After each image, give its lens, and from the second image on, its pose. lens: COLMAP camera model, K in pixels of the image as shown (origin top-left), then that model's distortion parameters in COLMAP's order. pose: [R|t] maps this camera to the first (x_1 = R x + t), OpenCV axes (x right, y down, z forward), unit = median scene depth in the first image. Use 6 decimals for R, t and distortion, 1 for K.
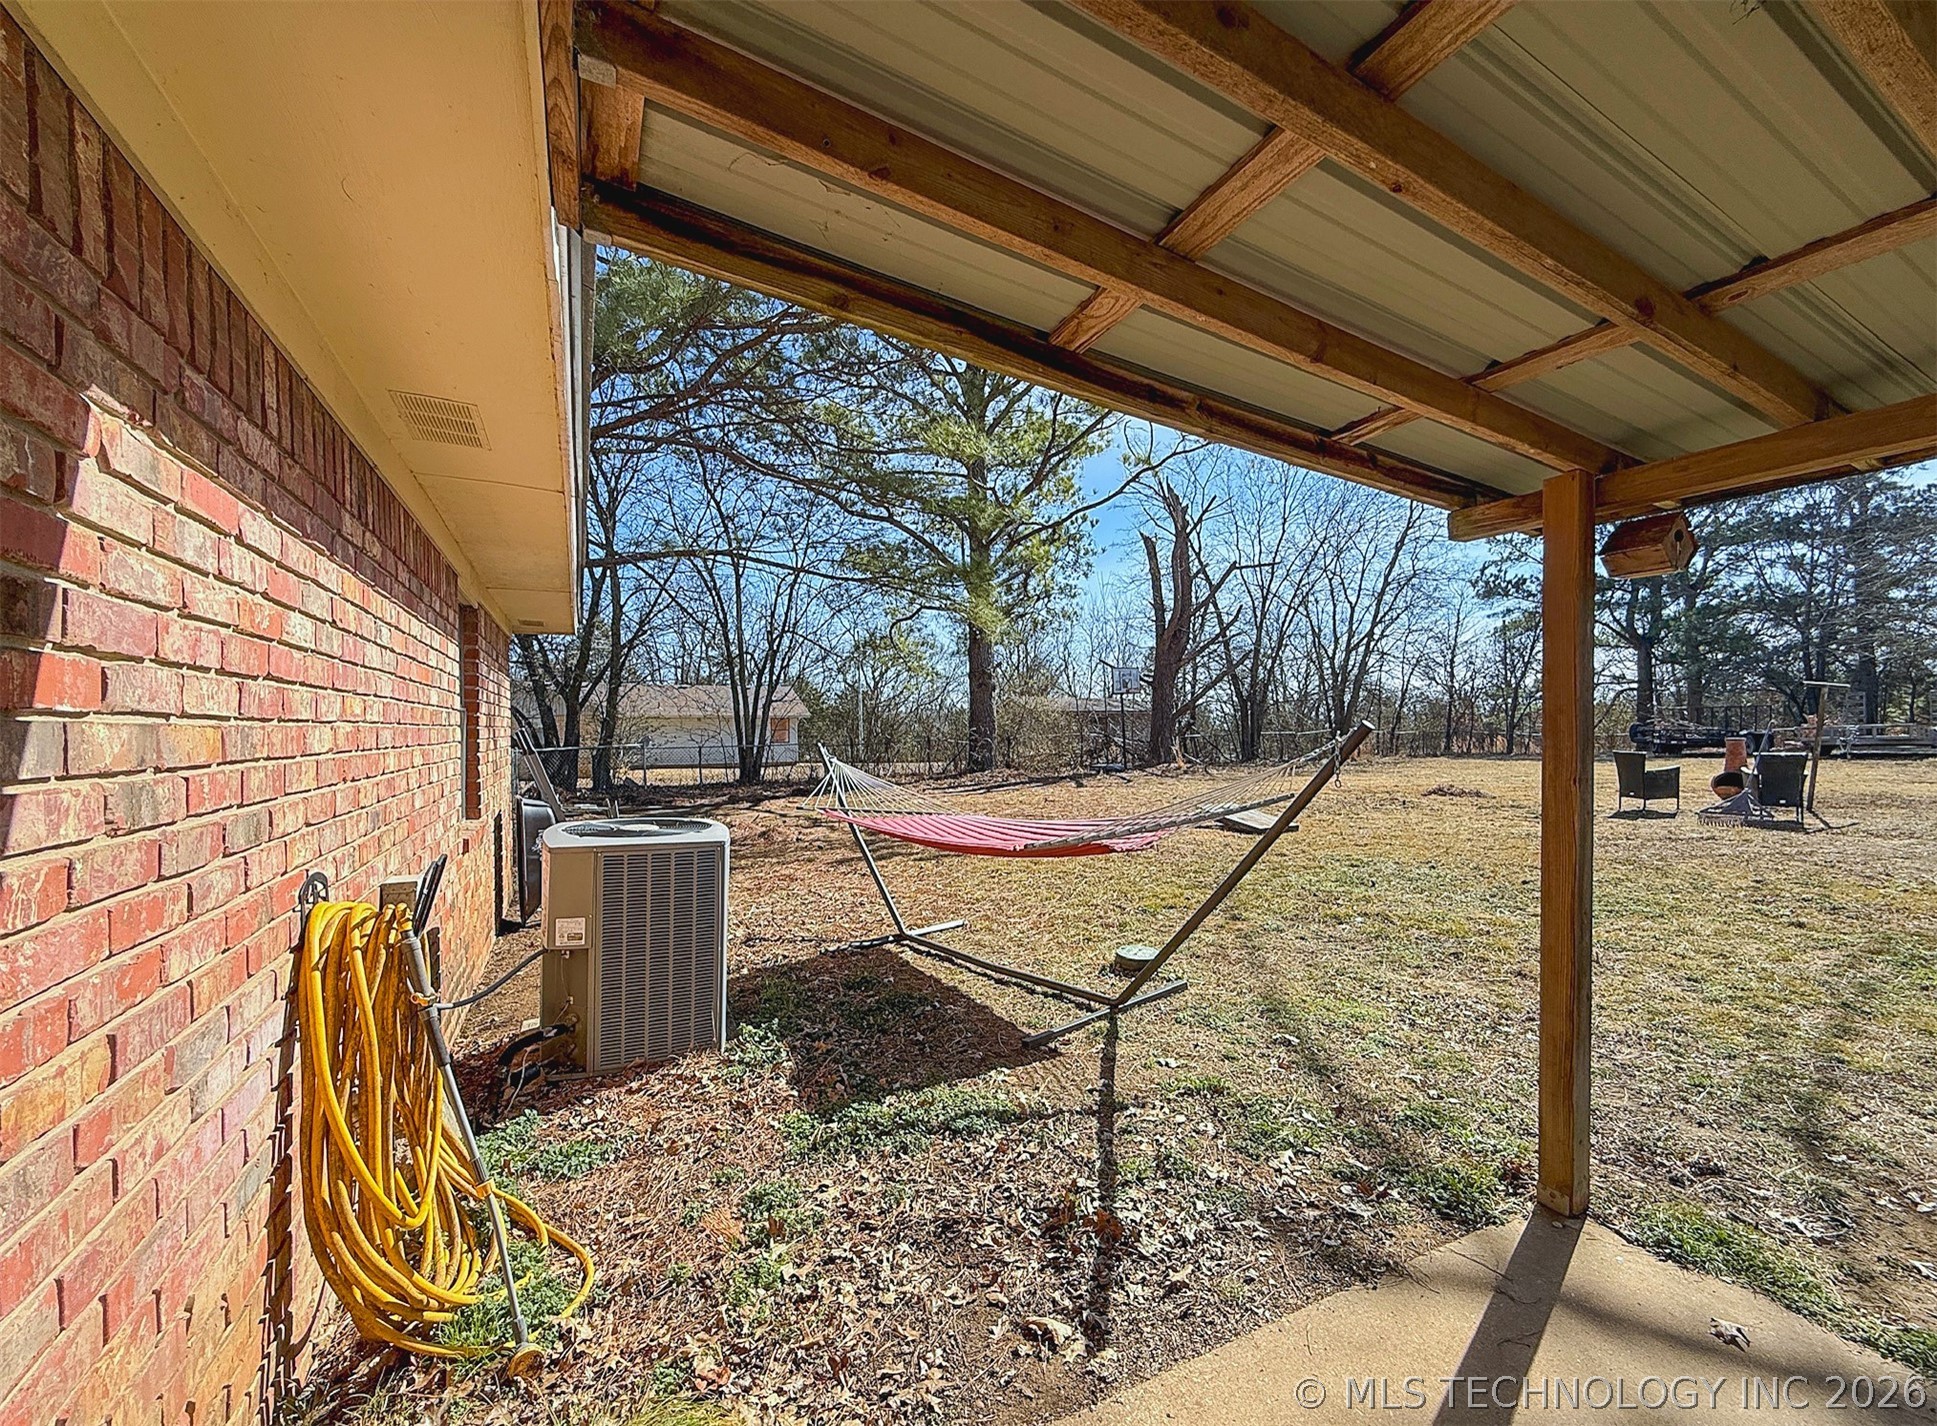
lens RADIAL K [[779.4, 0, 970.1], [0, 779.4, 731.0], [0, 0, 1]] dist [-0.001957, 0.000541]
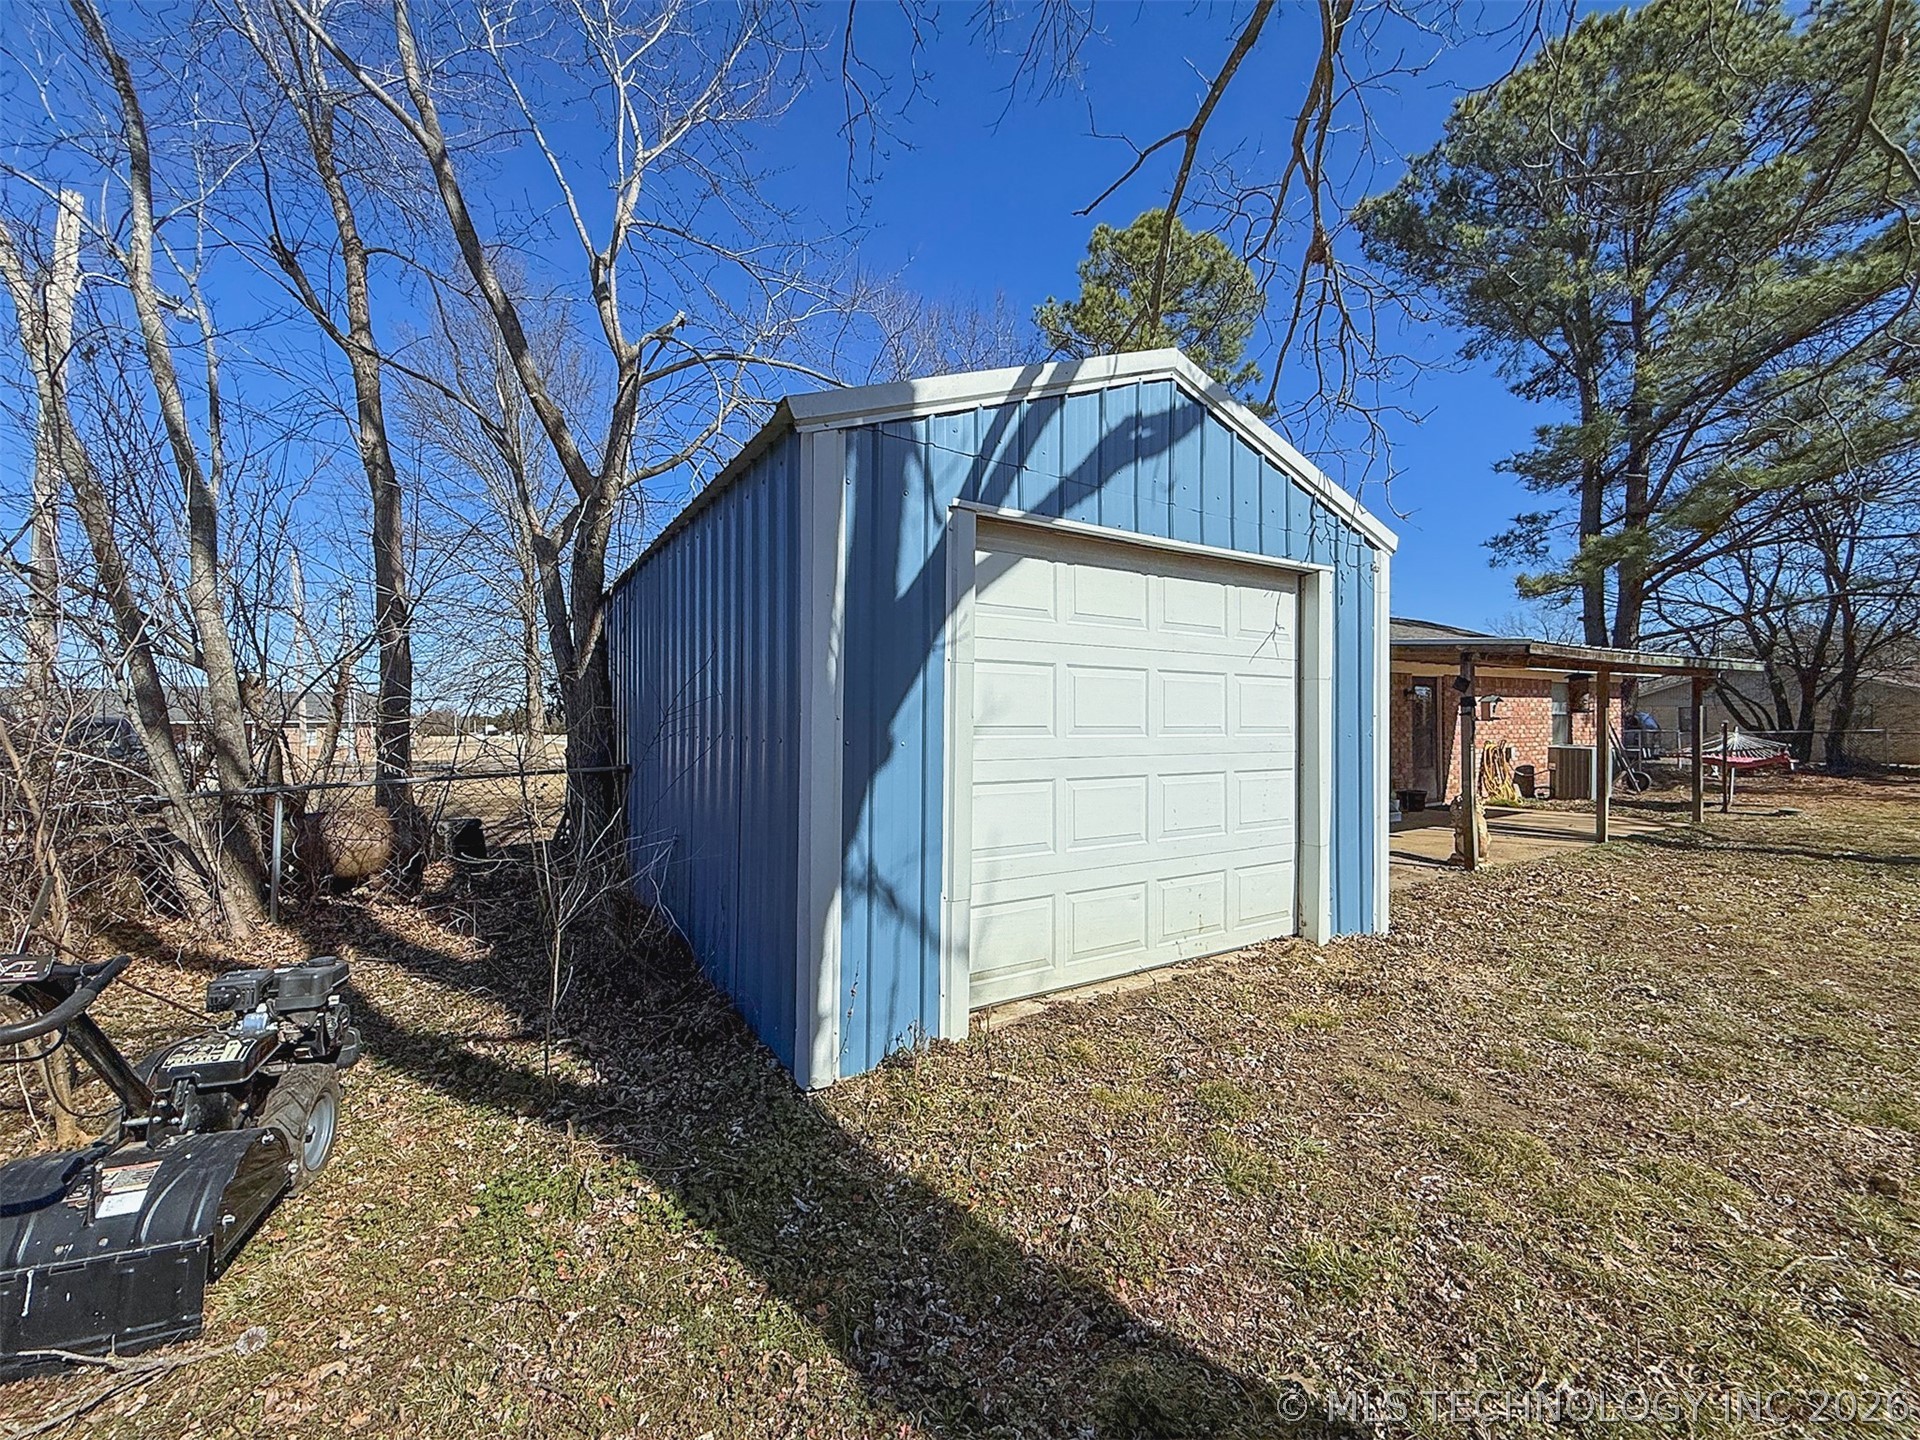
lens RADIAL K [[772.5, 0, 963.0], [0, 772.5, 718.0], [0, 0, 1]] dist [-0.001957, 0.000541]
pose [[0.083156, -0.004664, -0.996526, 0.720225], [0.006971, 0.999967, -0.004098, -0.005697], [0.996512, -0.006606, 0.083186, -0.590298]]
